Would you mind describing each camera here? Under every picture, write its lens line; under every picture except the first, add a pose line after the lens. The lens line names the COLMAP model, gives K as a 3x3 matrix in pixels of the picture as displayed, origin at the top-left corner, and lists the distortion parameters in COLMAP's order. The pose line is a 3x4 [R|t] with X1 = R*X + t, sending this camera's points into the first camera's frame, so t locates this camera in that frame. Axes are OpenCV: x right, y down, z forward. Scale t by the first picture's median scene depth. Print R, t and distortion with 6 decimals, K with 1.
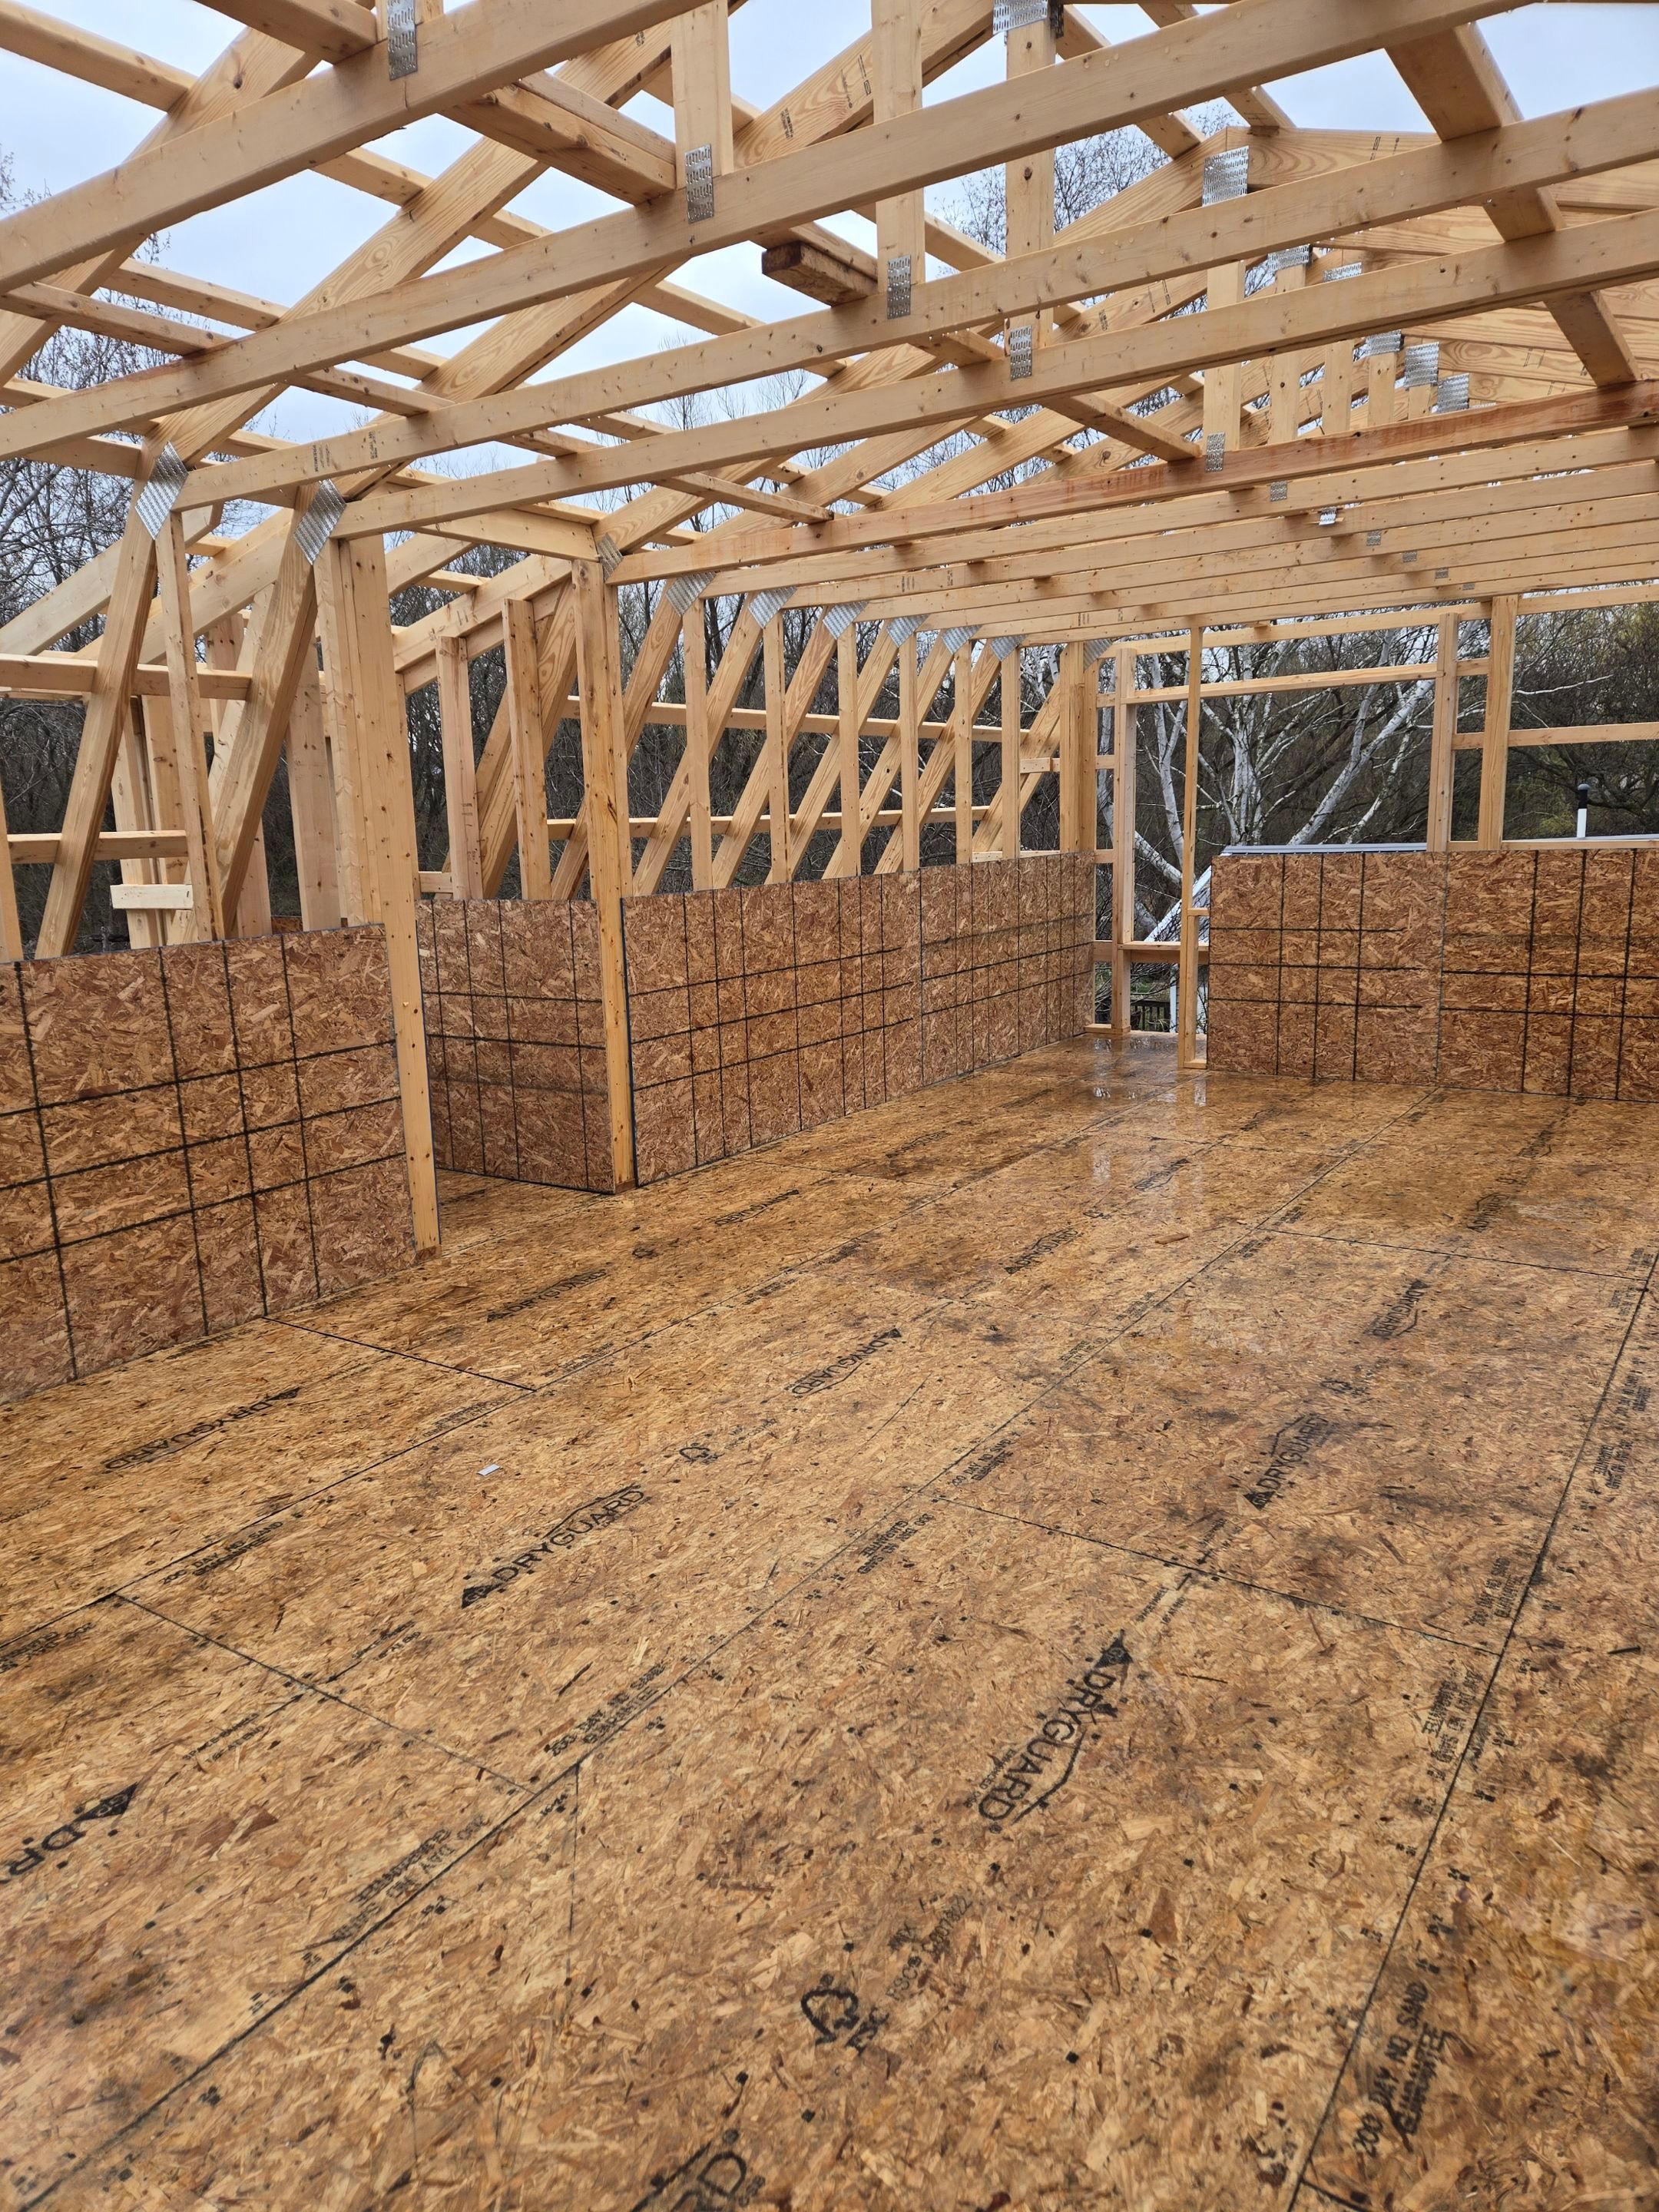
lens RADIAL K [[1482.5, 0, 809.3], [0, 1482.5, 1095.1], [0, 0, 1]] dist [0.073208, -0.041778]
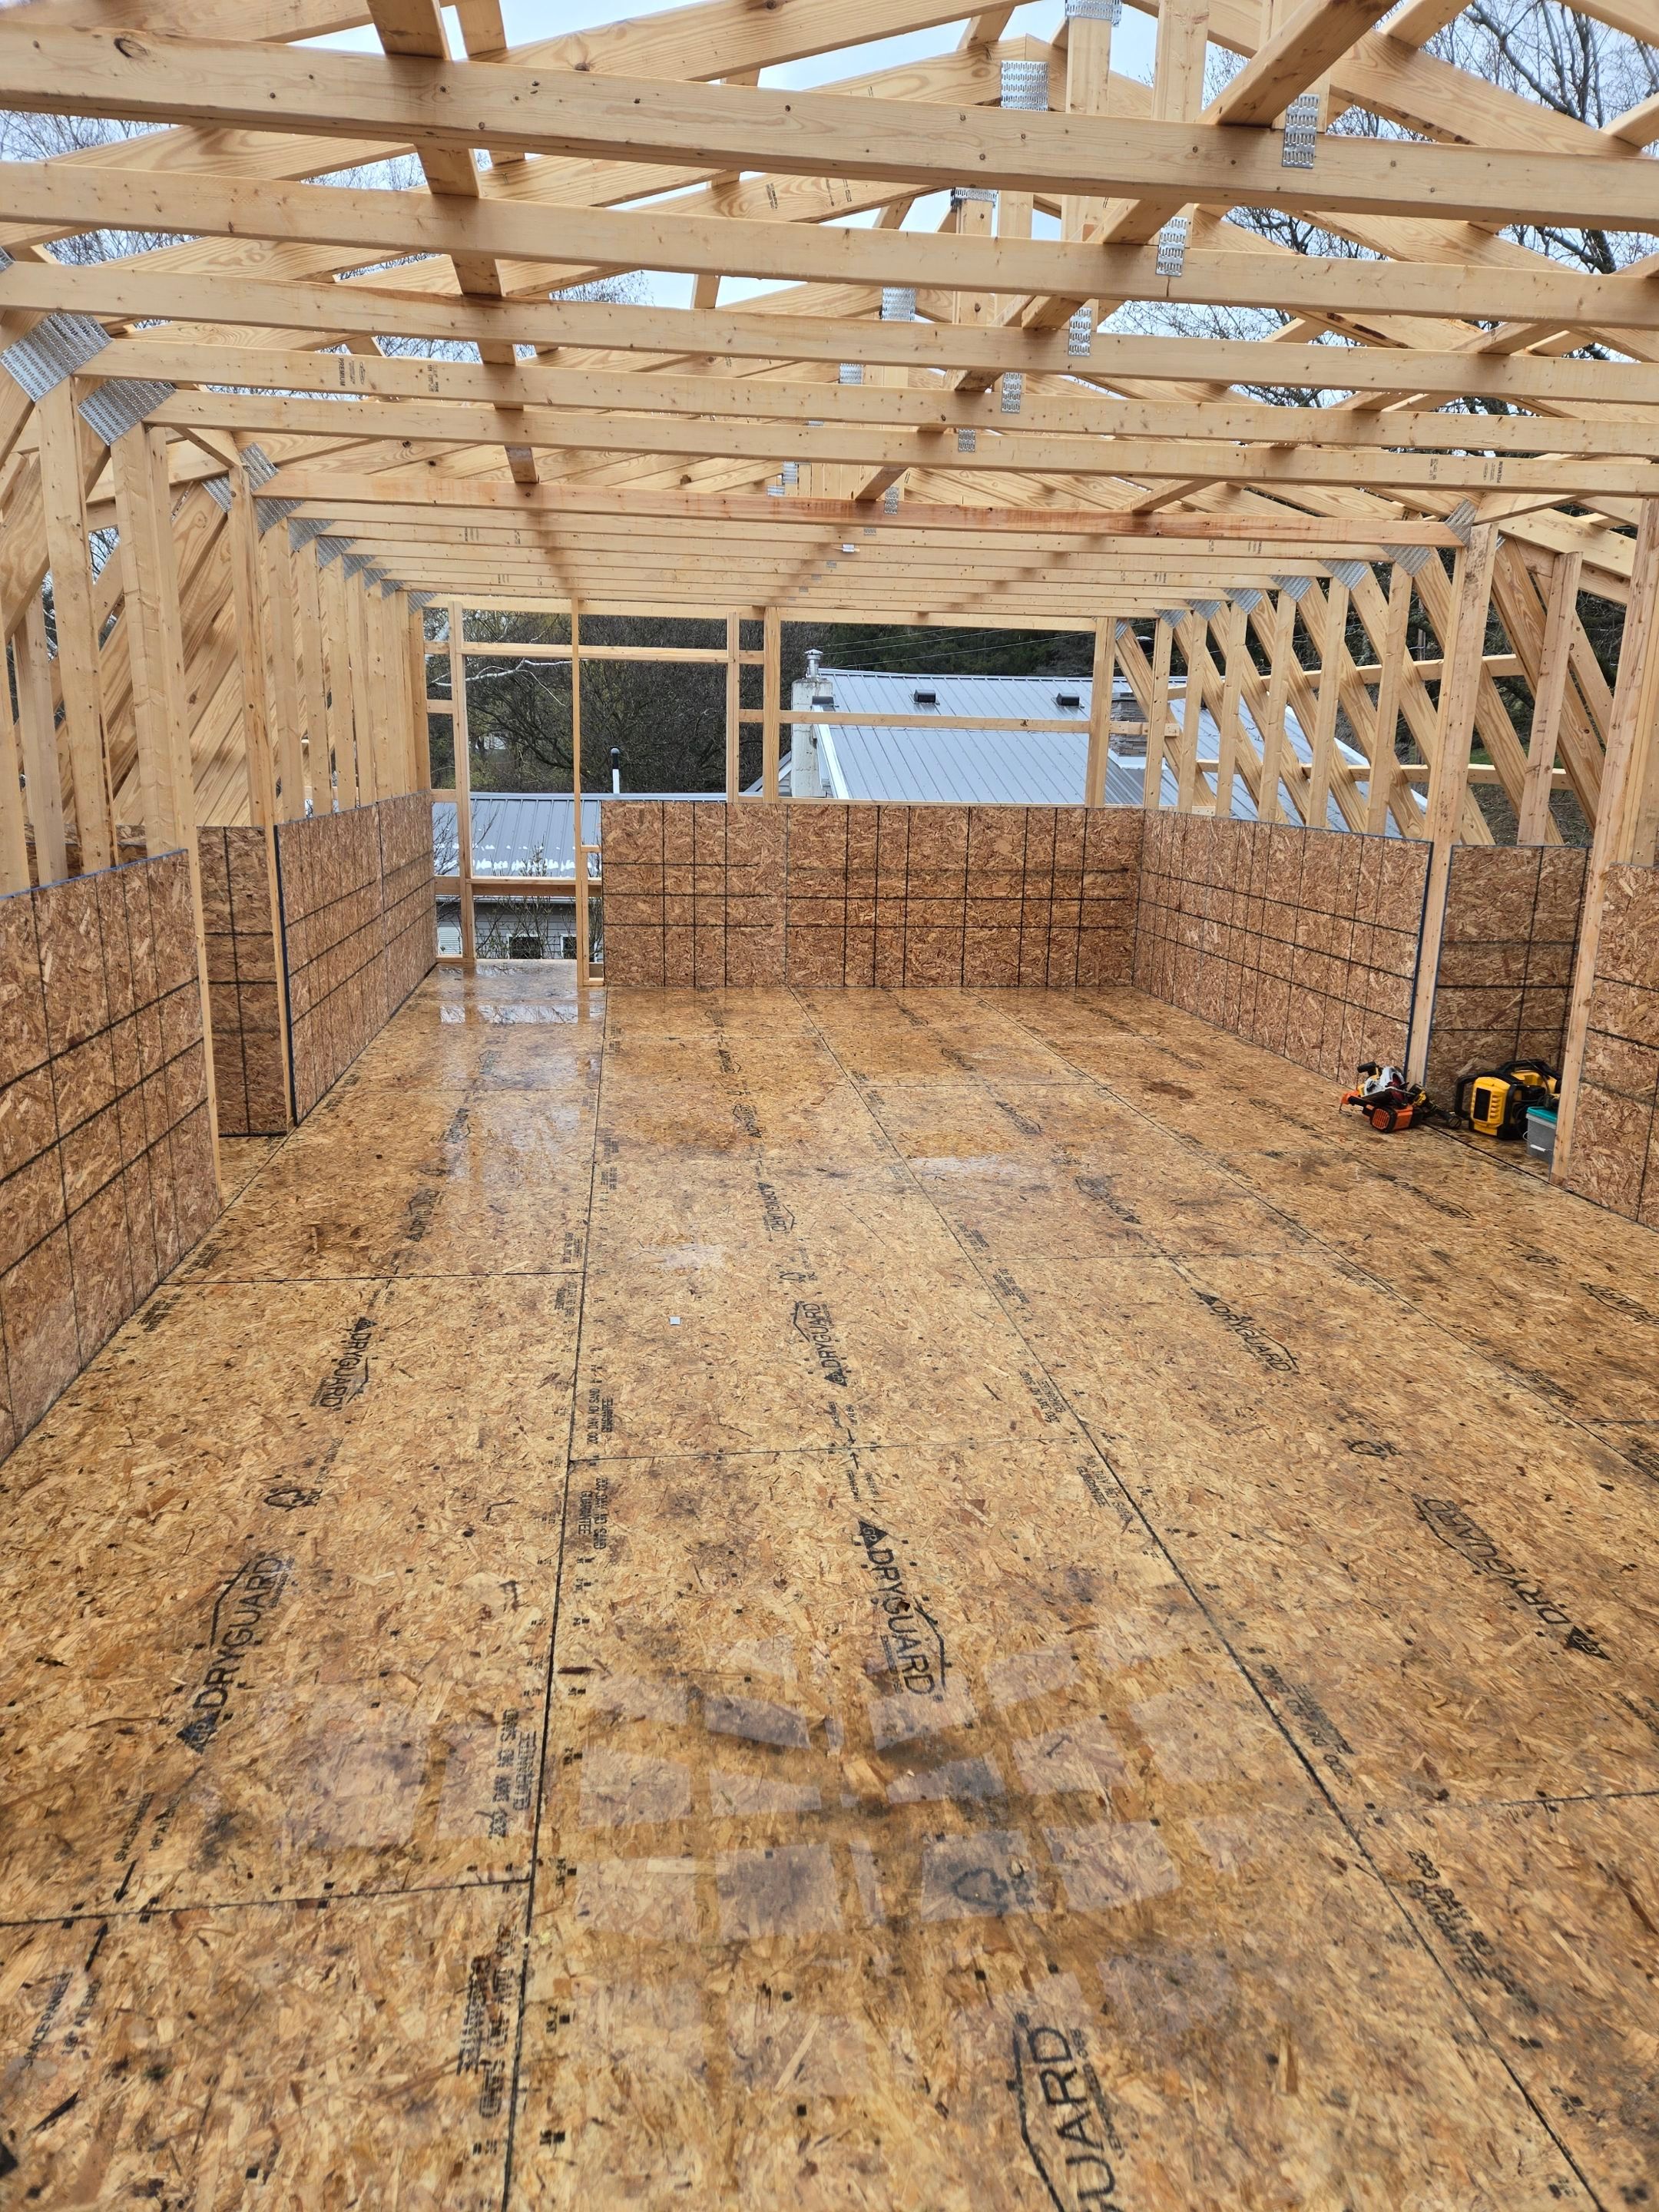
lens RADIAL K [[1482.5, 0, 830.5], [0, 1482.5, 1104.3], [0, 0, 1]] dist [0.073208, -0.041778]
pose [[0.733001, -0.112027, 0.670939, -0.825000], [0.085438, 0.993697, 0.072576, 0.010148], [-0.674841, 0.004125, 0.737952, 0.063365]]
